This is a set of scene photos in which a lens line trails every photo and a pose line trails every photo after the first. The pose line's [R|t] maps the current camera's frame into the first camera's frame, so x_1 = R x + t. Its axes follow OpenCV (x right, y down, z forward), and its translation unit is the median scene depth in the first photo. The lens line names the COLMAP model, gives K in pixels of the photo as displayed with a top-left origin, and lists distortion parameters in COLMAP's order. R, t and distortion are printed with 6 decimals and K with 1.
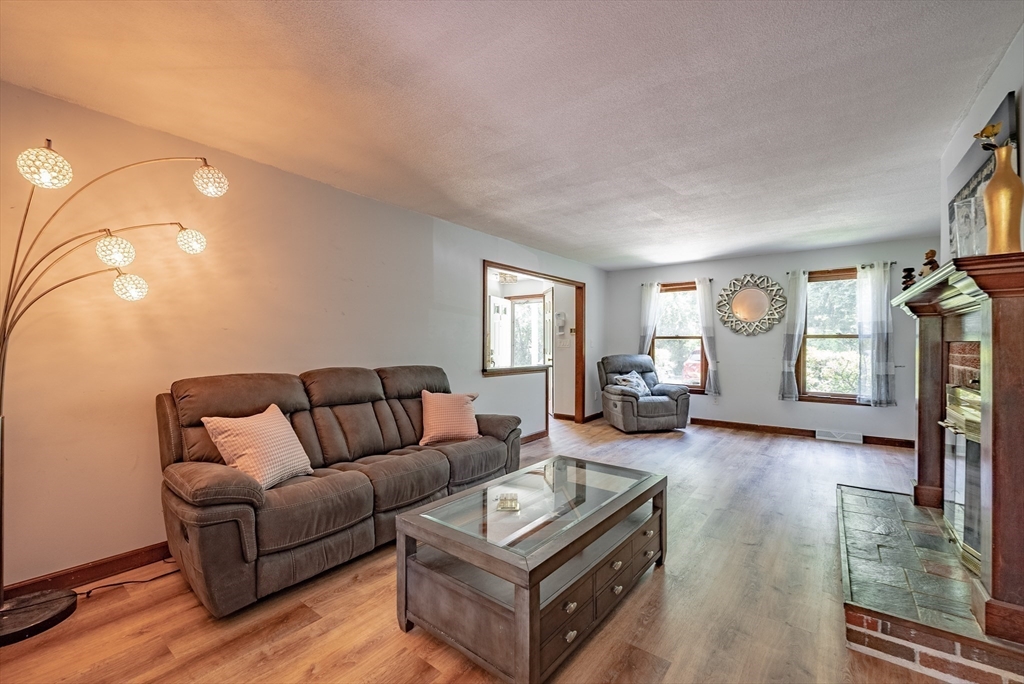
lens RADIAL K [[421.6, 0, 509.4], [0, 421.6, 341.8], [0, 0, 1]] dist [-0.001158, -0.000391]
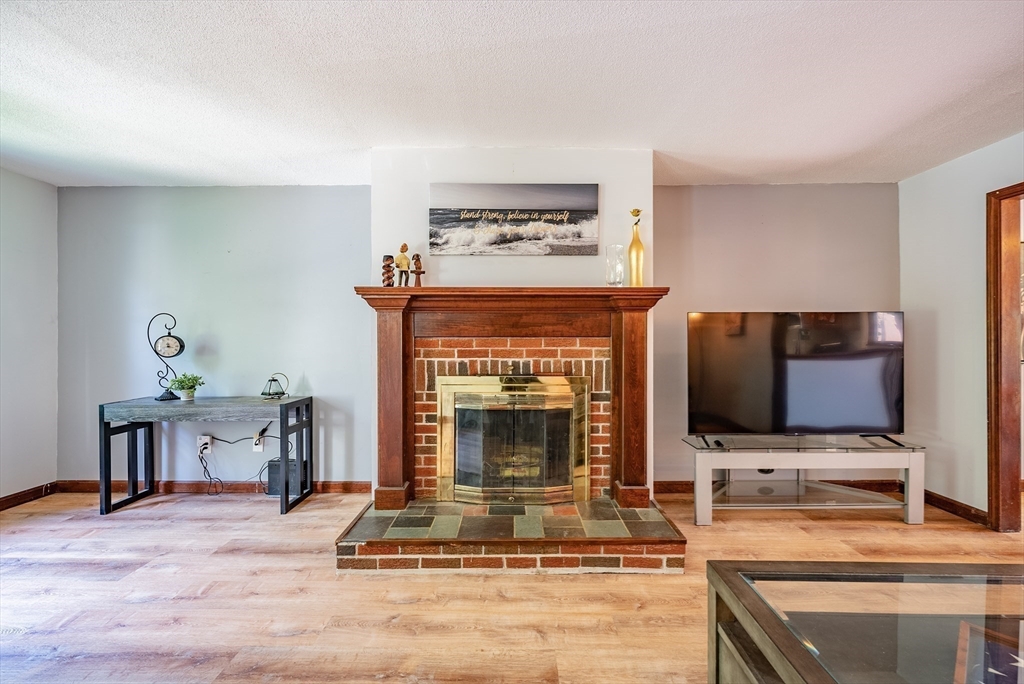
lens RADIAL K [[421.6, 0, 509.4], [0, 421.6, 341.8], [0, 0, 1]] dist [-0.001158, -0.000391]
pose [[-0.610758, -0.001257, 0.791817, 0.032464], [-0.002765, 0.999996, -0.000545, 0.005074], [-0.791813, -0.002522, -0.610759, 0.655949]]
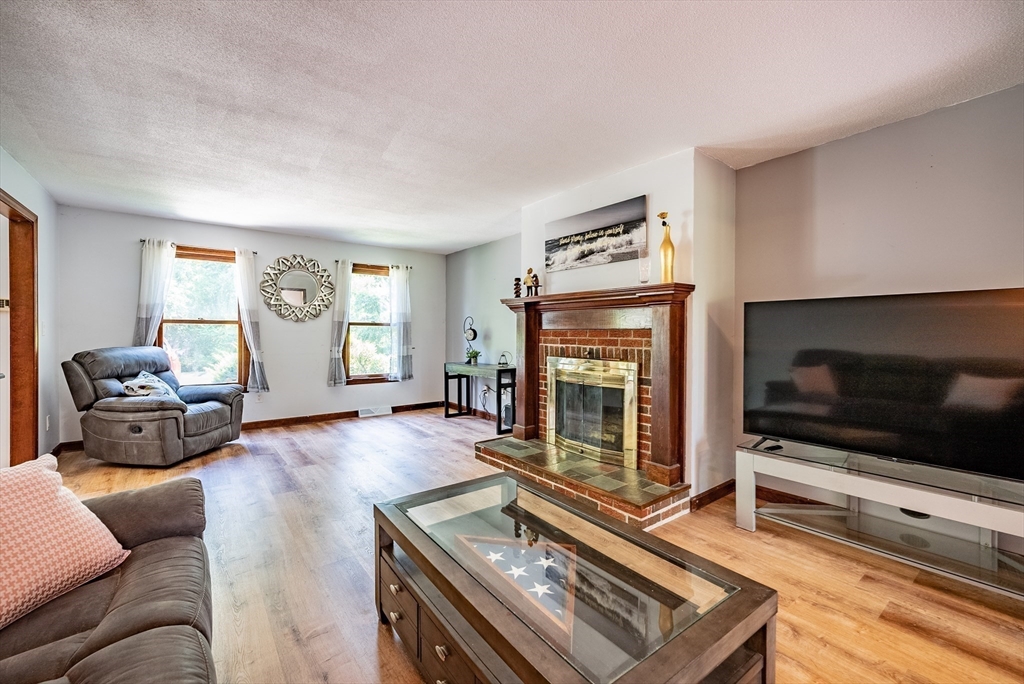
lens RADIAL K [[425.0, 0, 516.3], [0, 425.0, 335.4], [0, 0, 1]] dist [0.001550, 0.000058]
pose [[0.247134, -0.008229, 0.968946, -0.222094], [-0.006724, 0.999925, 0.010207, 0.002868], [-0.968958, -0.009037, 0.247060, 0.313535]]
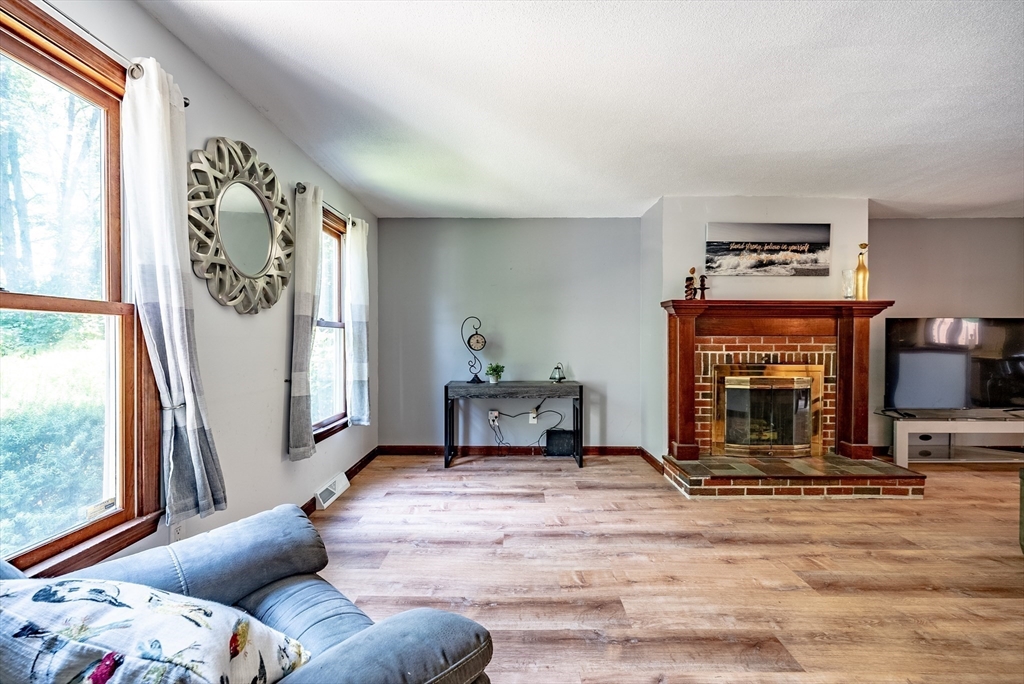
lens RADIAL K [[421.6, 0, 509.4], [0, 421.6, 341.8], [0, 0, 1]] dist [-0.001158, -0.000391]
pose [[-0.614947, -0.009864, 0.788507, 0.138078], [-0.005360, 0.999951, 0.008328, 0.005145], [-0.788550, 0.000895, -0.614970, 1.069602]]
